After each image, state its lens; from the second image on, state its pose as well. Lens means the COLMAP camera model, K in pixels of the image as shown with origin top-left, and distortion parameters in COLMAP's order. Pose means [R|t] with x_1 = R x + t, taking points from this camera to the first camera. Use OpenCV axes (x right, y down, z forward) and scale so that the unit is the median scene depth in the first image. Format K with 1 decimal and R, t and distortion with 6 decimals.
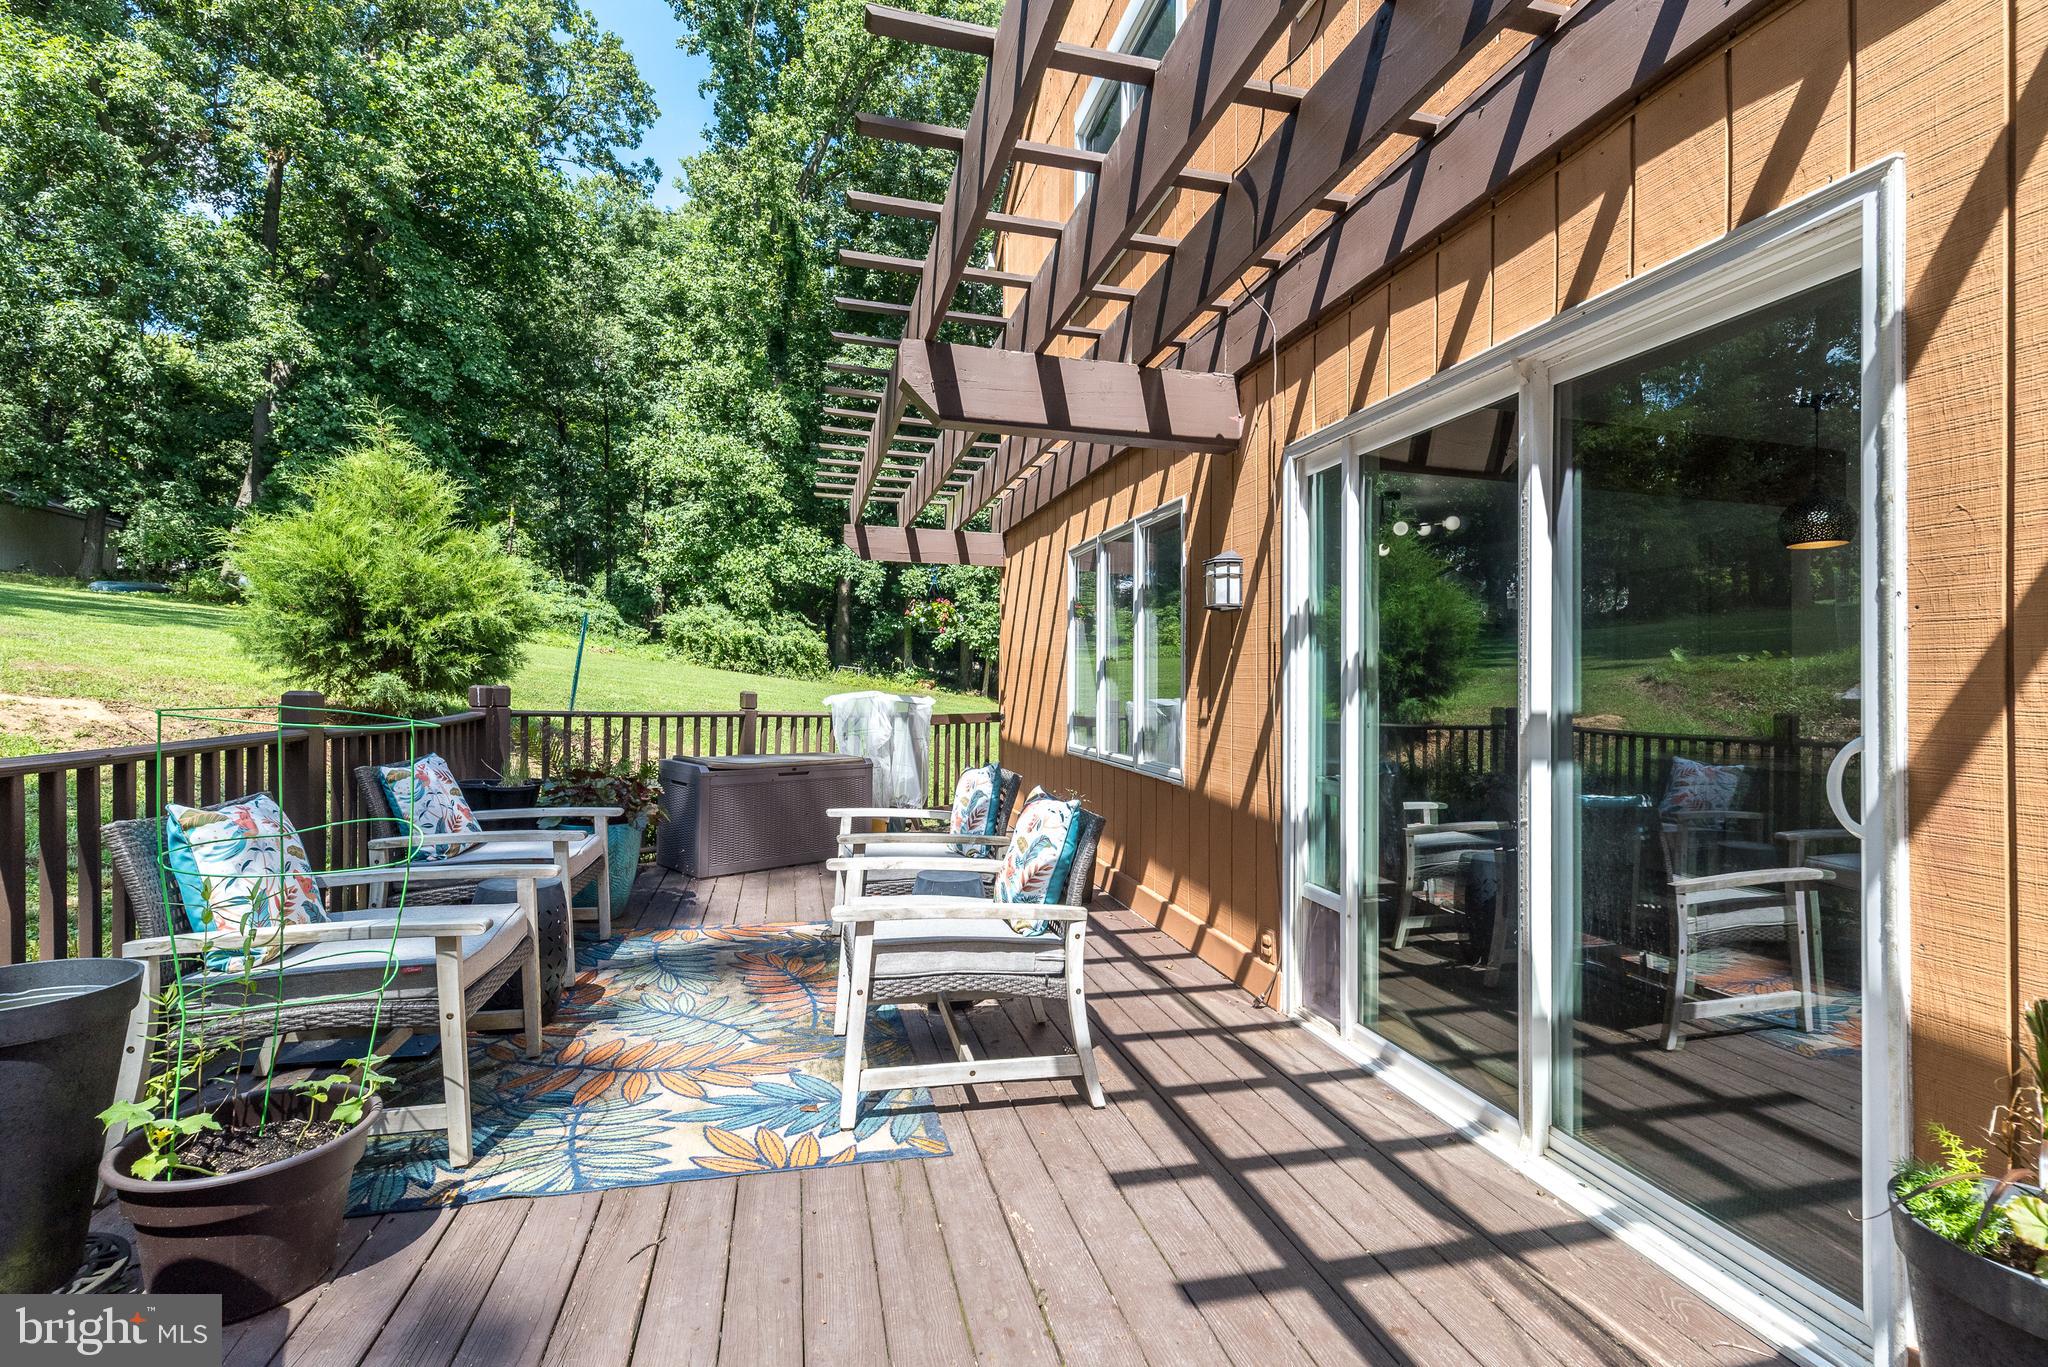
lens RADIAL K [[874.5, 0, 1019.4], [0, 874.5, 777.9], [0, 0, 1]] dist [0.001607, -0.000129]
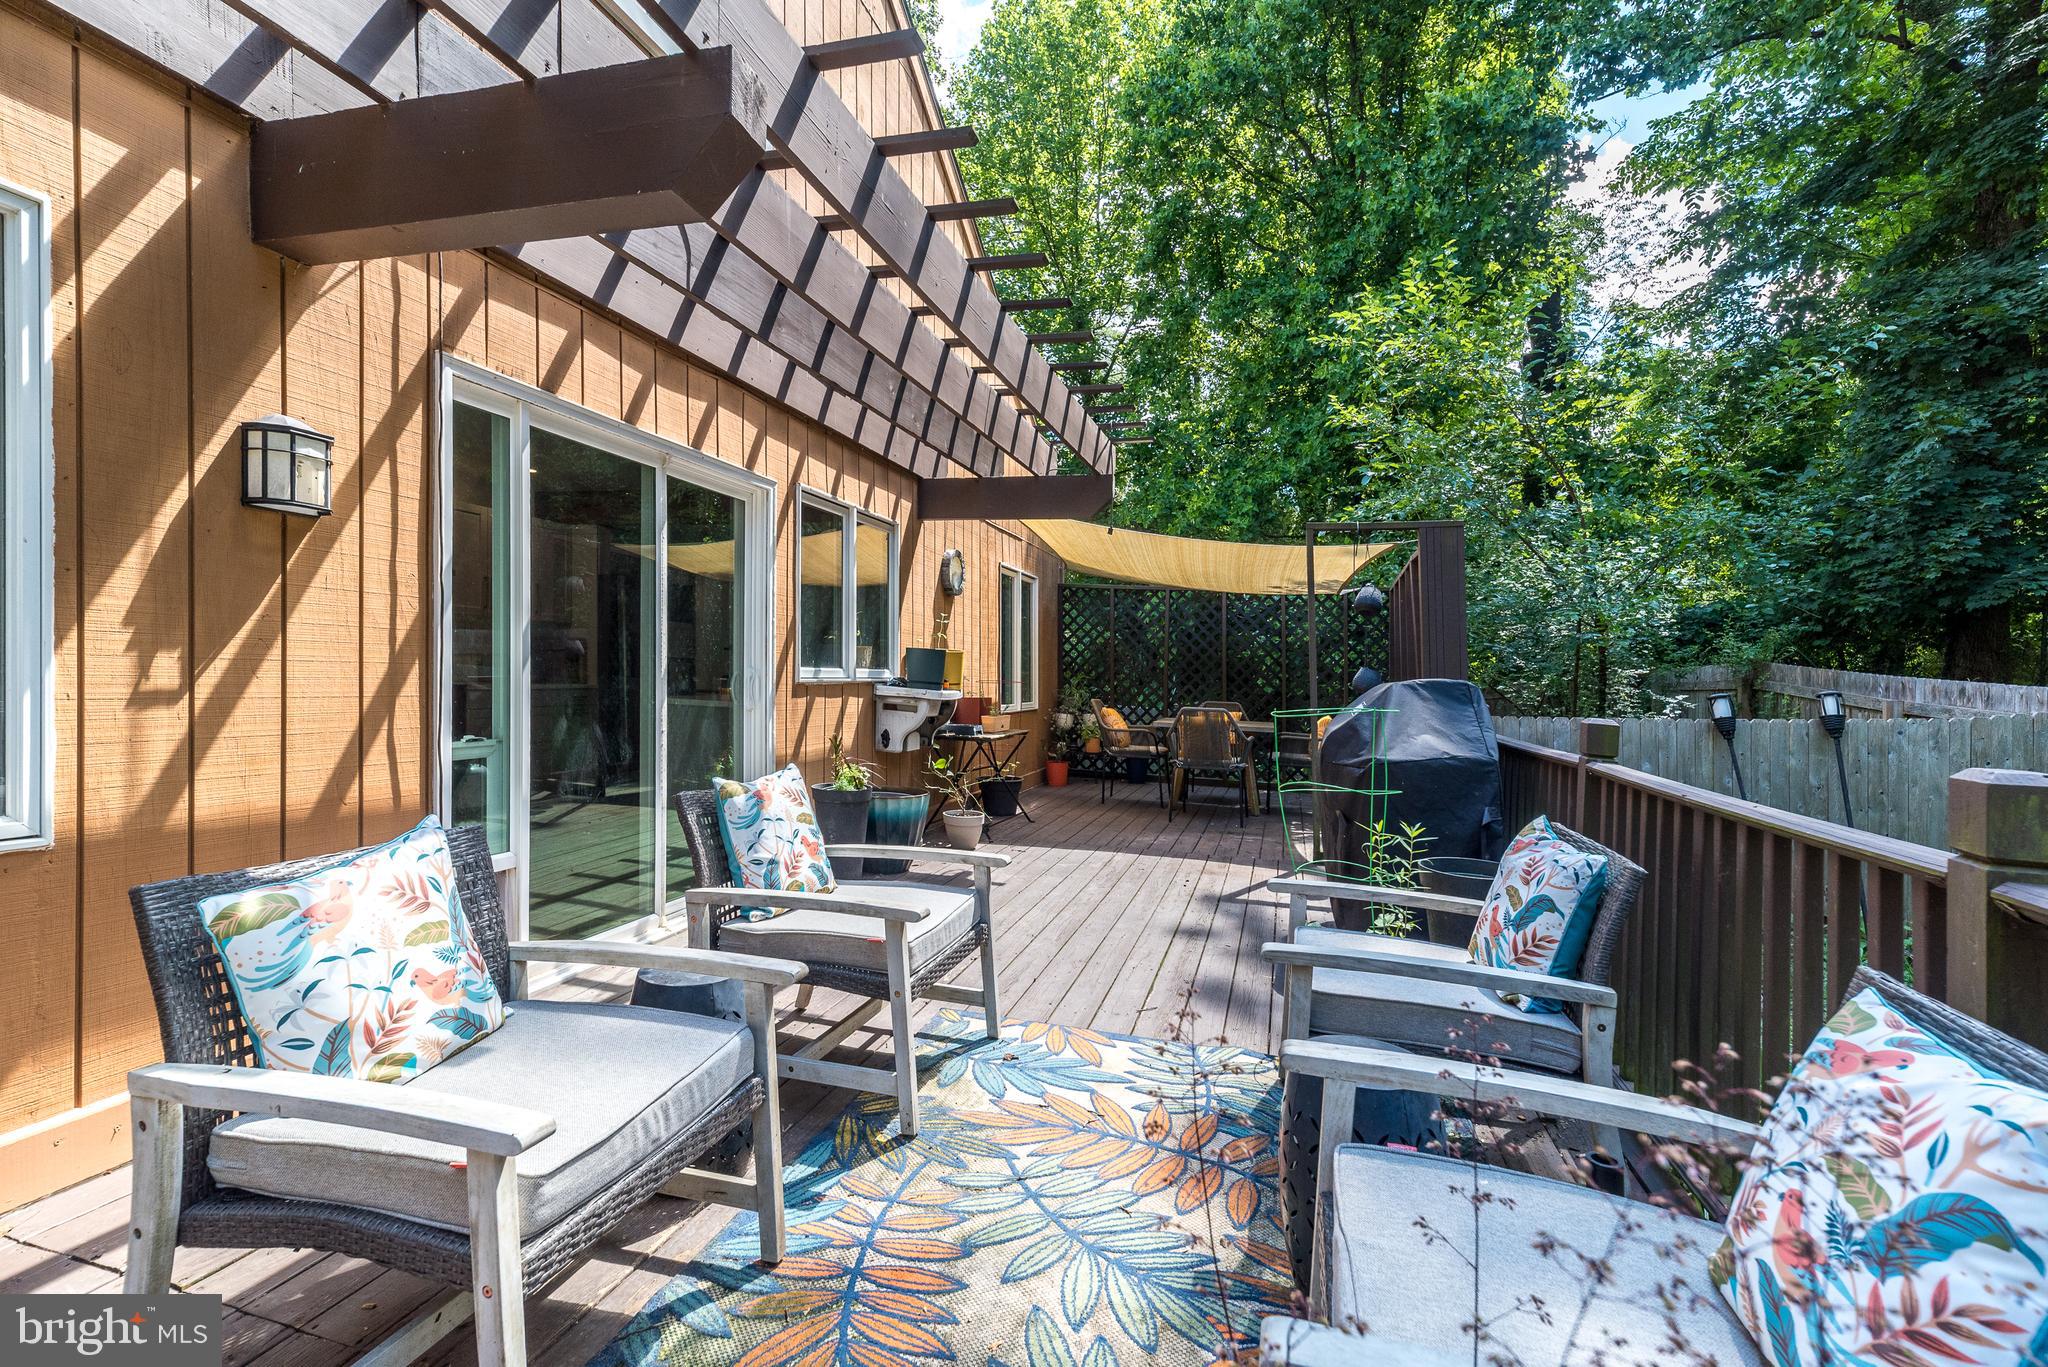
lens RADIAL K [[907.5, 0, 1023.6], [0, 907.5, 682.9], [0, 0, 1]] dist [0.007232, -0.000989]
pose [[-0.859940, -0.065928, 0.506119, -0.741014], [-0.008853, 0.993400, 0.114359, -0.205404], [-0.510318, 0.093862, -0.854848, 1.776391]]
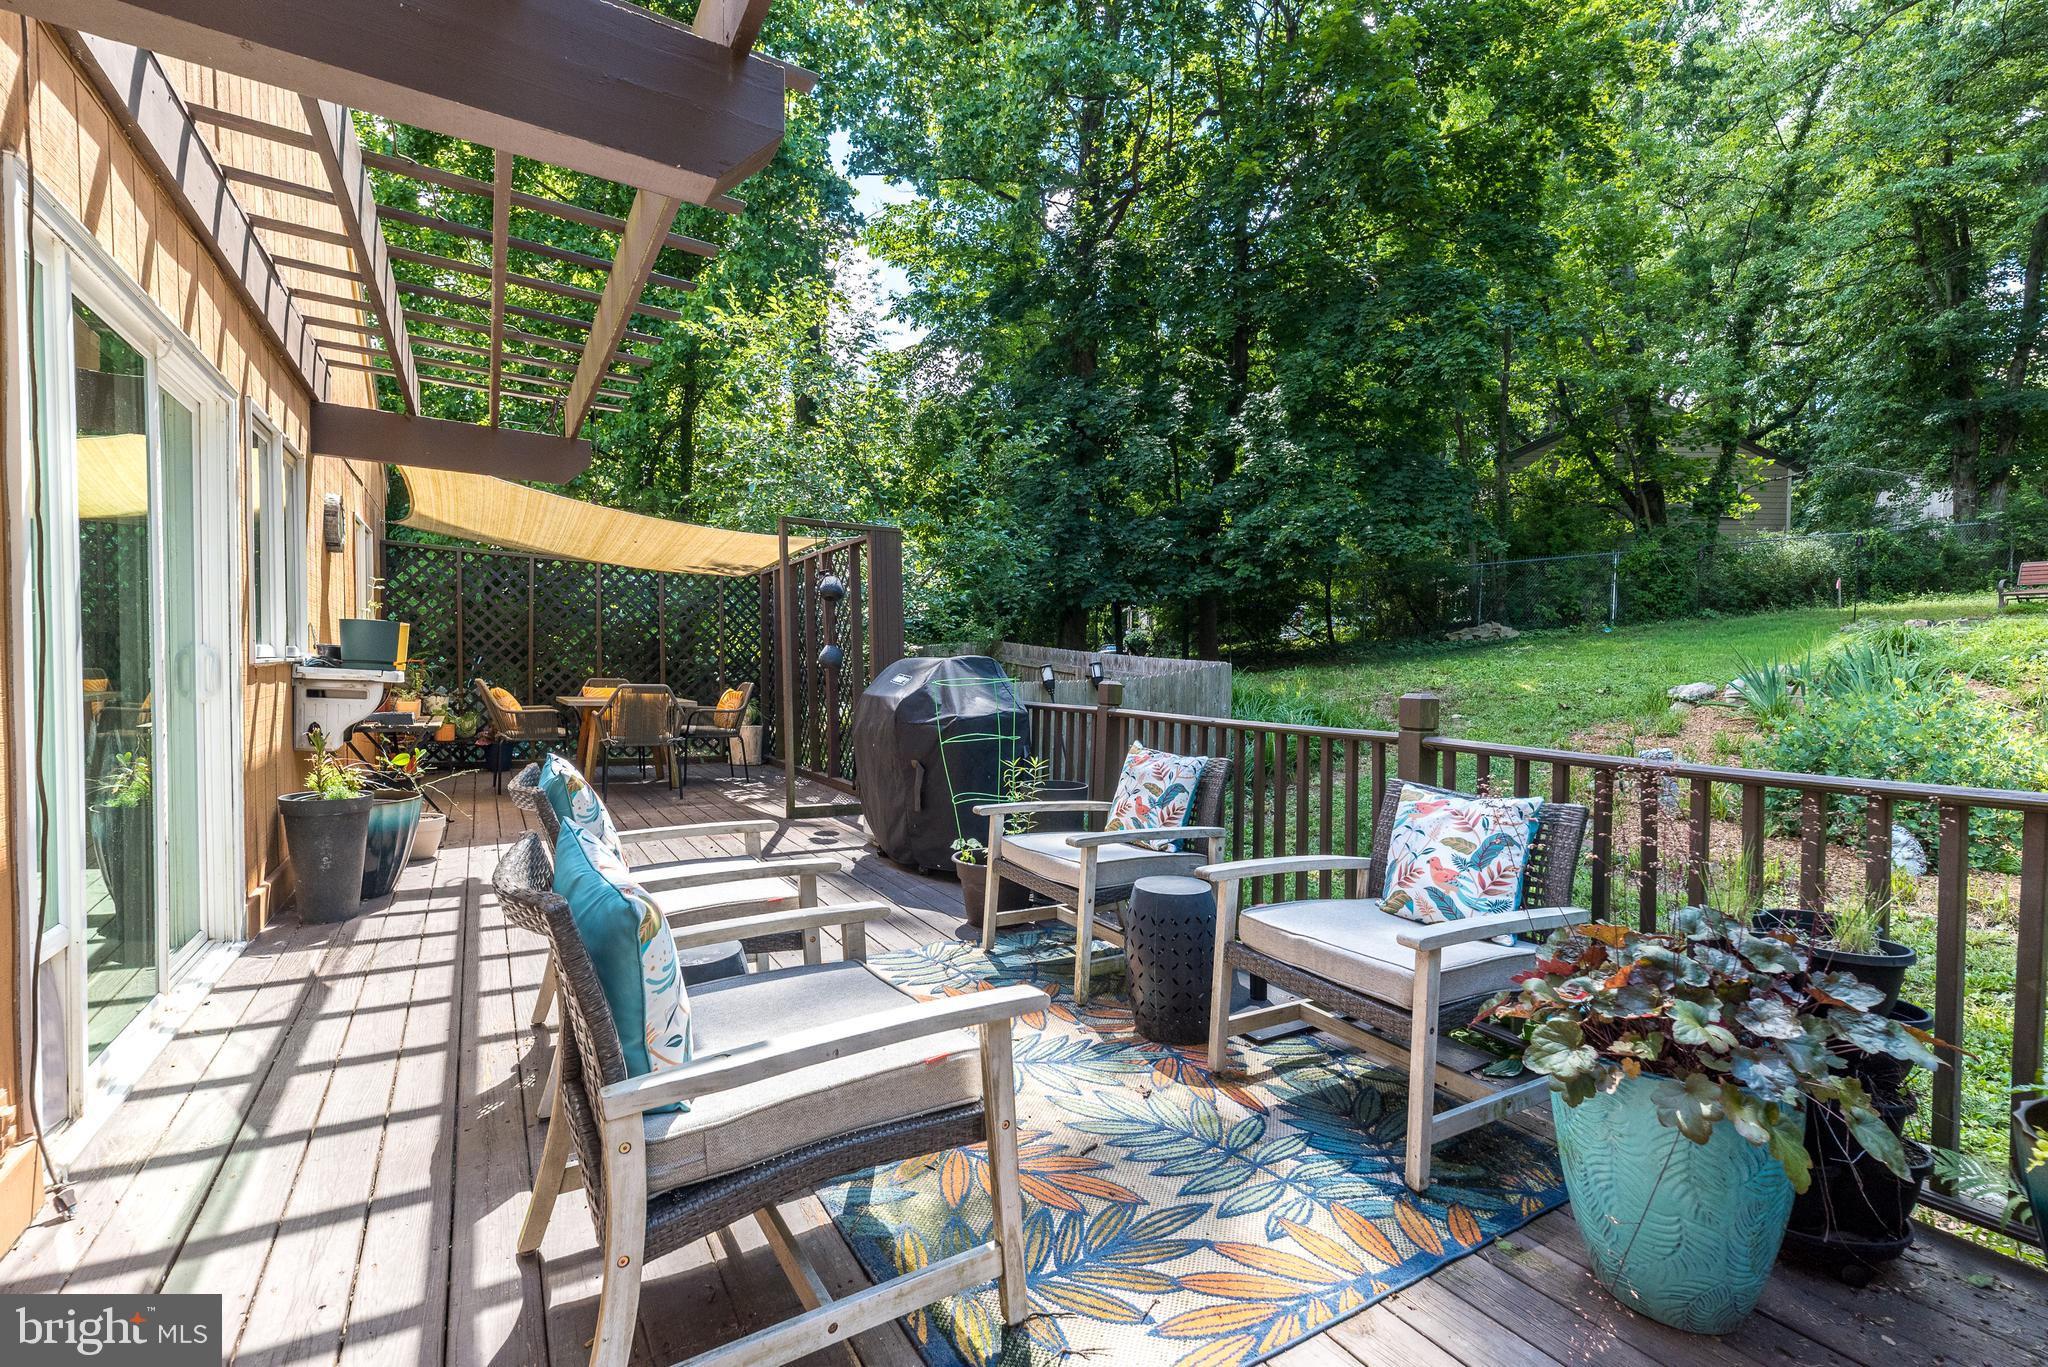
lens RADIAL K [[907.5, 0, 1023.6], [0, 907.5, 682.9], [0, 0, 1]] dist [0.007232, -0.000989]
pose [[-0.957273, -0.052003, -0.284472, -0.138308], [-0.084504, 0.991065, 0.103191, -0.204746], [0.276564, 0.122821, -0.953115, 2.089863]]
